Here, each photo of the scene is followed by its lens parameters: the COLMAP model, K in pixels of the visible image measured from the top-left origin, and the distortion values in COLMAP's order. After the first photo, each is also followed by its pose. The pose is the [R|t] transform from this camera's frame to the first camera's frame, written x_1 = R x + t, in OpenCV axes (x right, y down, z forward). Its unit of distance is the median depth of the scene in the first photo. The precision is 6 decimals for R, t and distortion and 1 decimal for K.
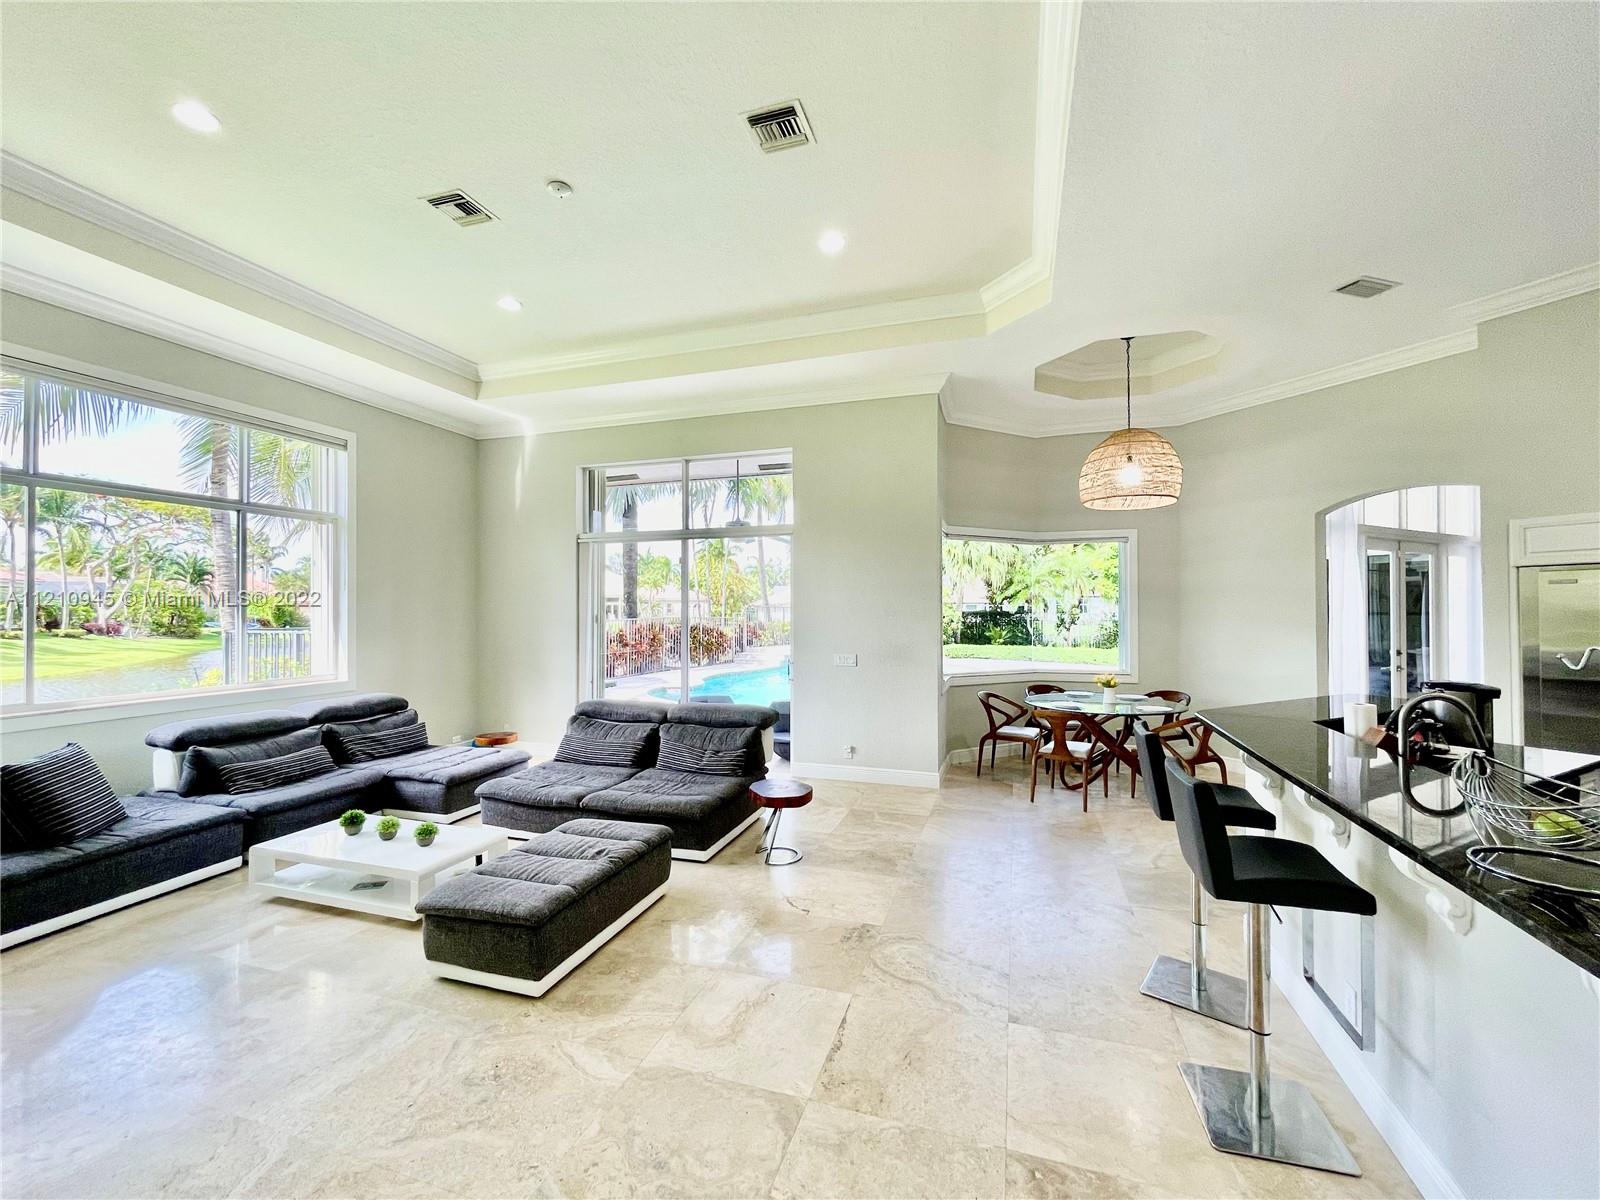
lens RADIAL K [[650.7, 0, 804.4], [0, 650.7, 601.4], [0, 0, 1]] dist [-0.001254, 0.000432]
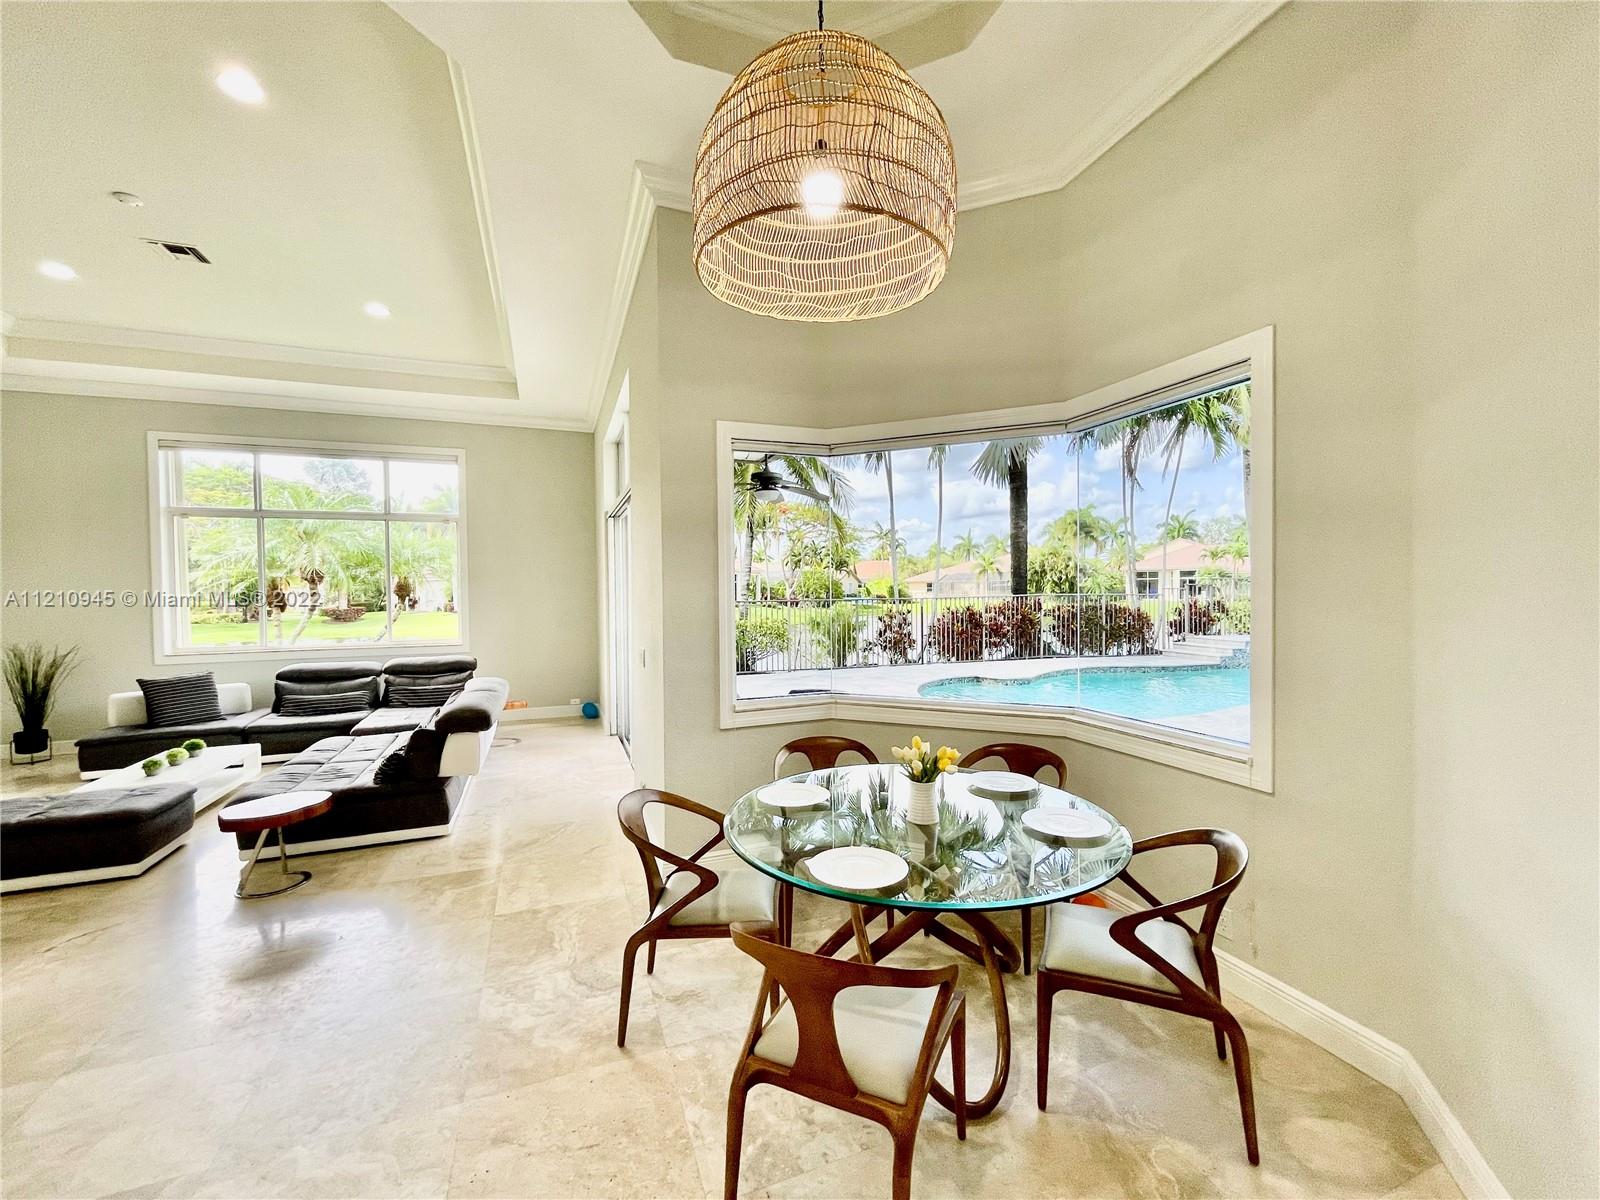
lens RADIAL K [[650.7, 0, 805.8], [0, 650.7, 600.5], [0, 0, 1]] dist [-0.001254, 0.000432]
pose [[0.637195, 0.006747, -0.770673, 0.929431], [0.020511, 0.999459, 0.025708, 0.020514], [0.770430, -0.032189, 0.636712, 0.914468]]
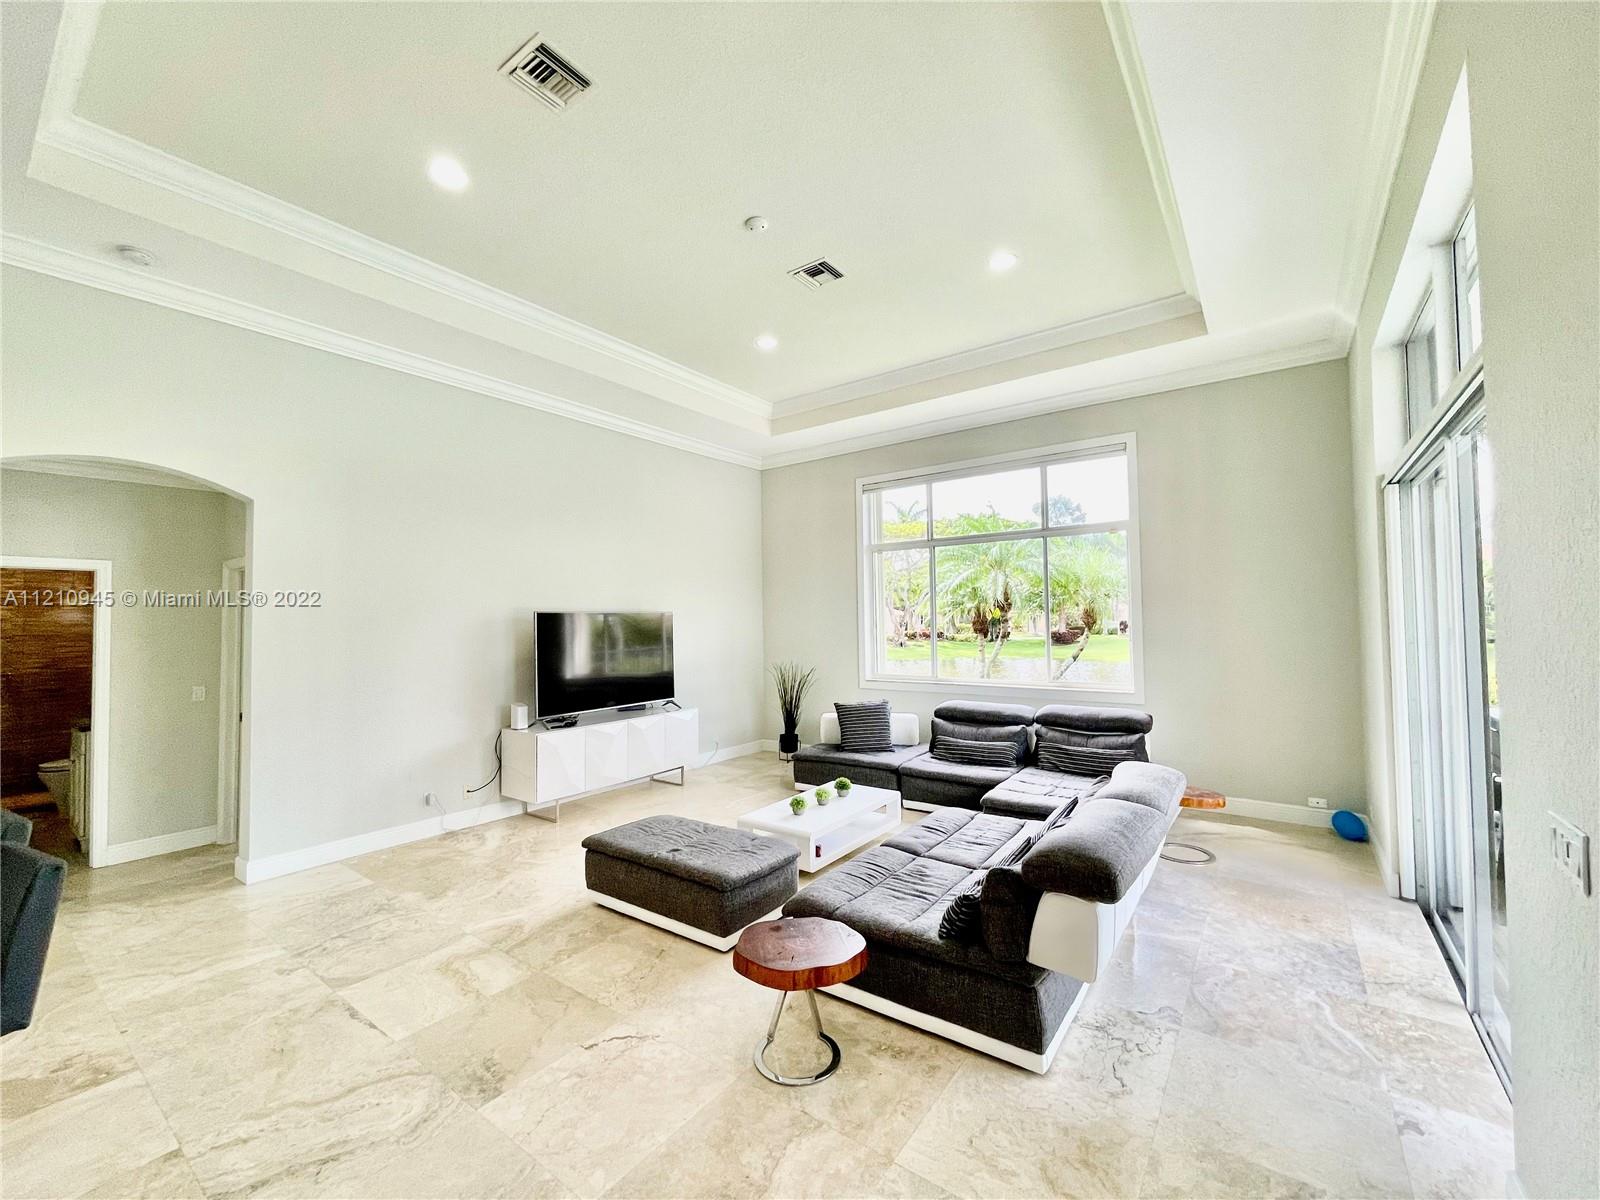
lens RADIAL K [[650.7, 0, 804.8], [0, 650.7, 602.1], [0, 0, 1]] dist [-0.001254, 0.000432]
pose [[-0.310915, -0.023441, -0.950149, 0.462500], [0.026775, 0.999083, -0.033410, 0.009936], [0.950060, -0.035828, -0.310002, 1.087523]]
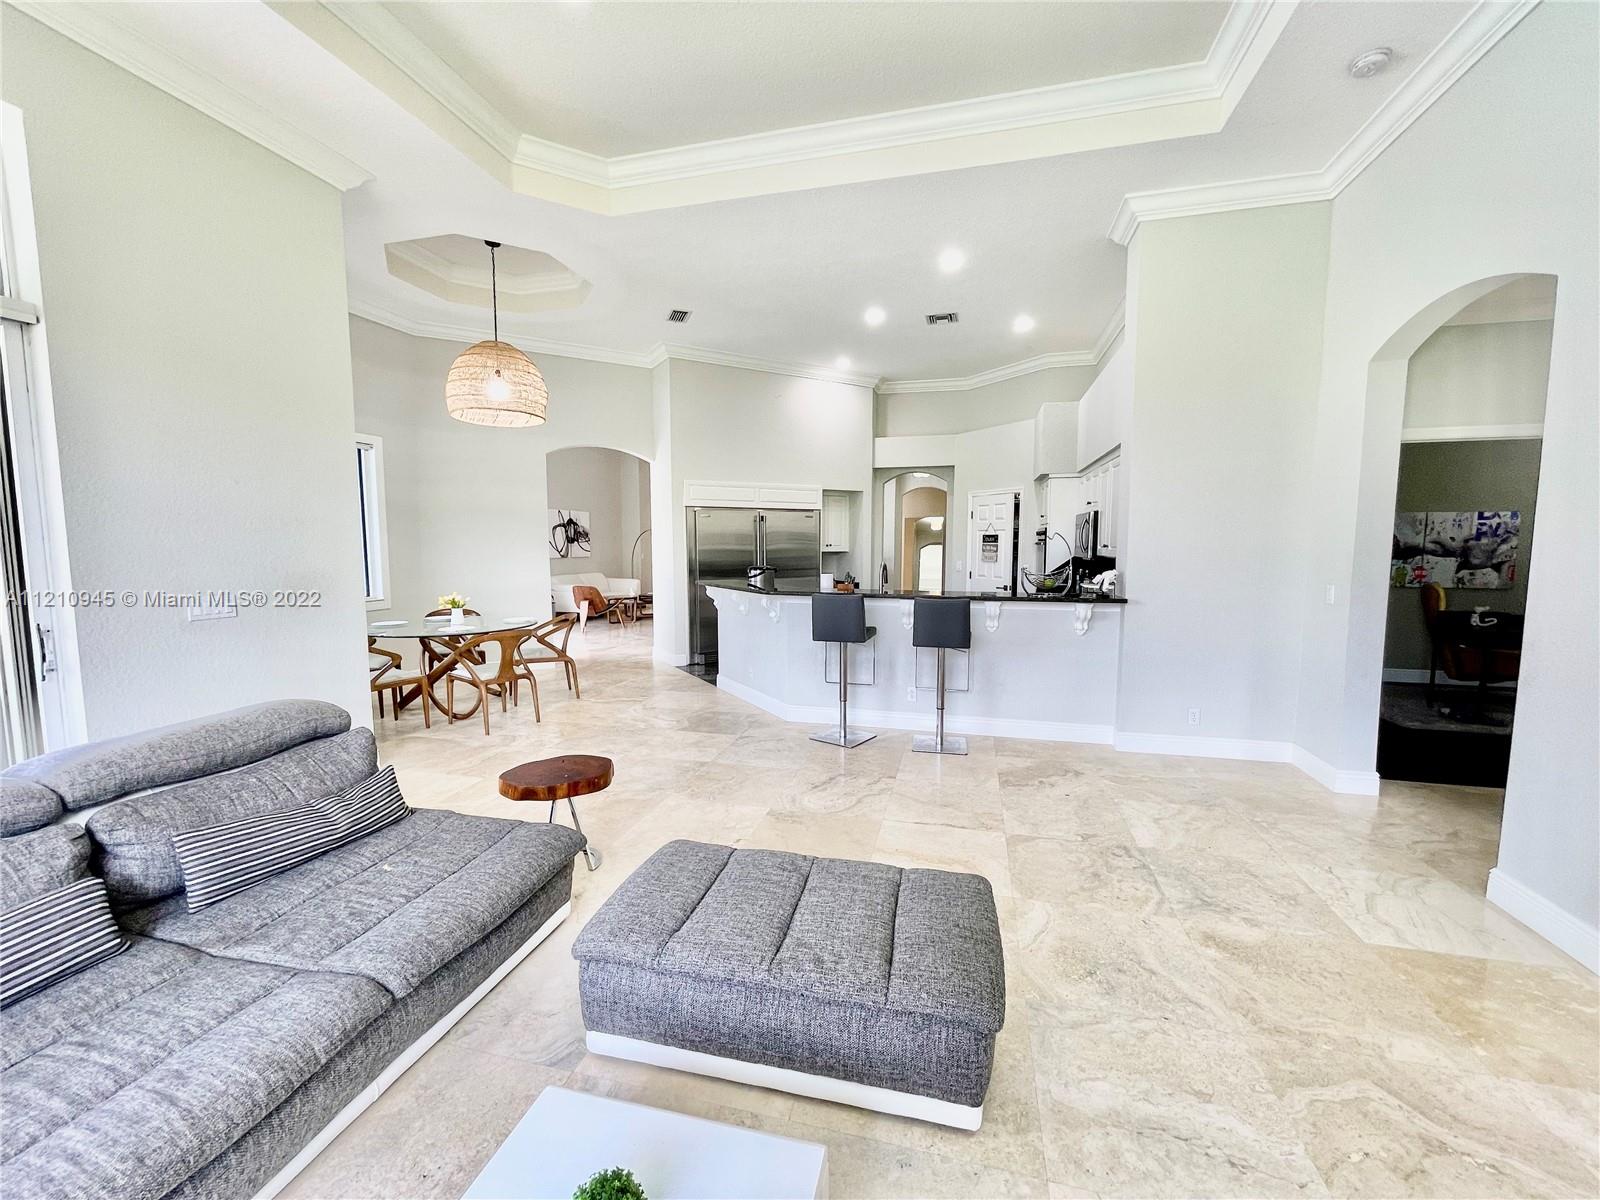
lens RADIAL K [[650.7, 0, 802.5], [0, 650.7, 604.9], [0, 0, 1]] dist [-0.001254, 0.000432]
pose [[-0.062306, -0.092812, 0.993732, -0.658534], [-0.015648, 0.995635, 0.092009, 0.042684], [-0.997934, -0.009817, -0.063486, 0.720293]]
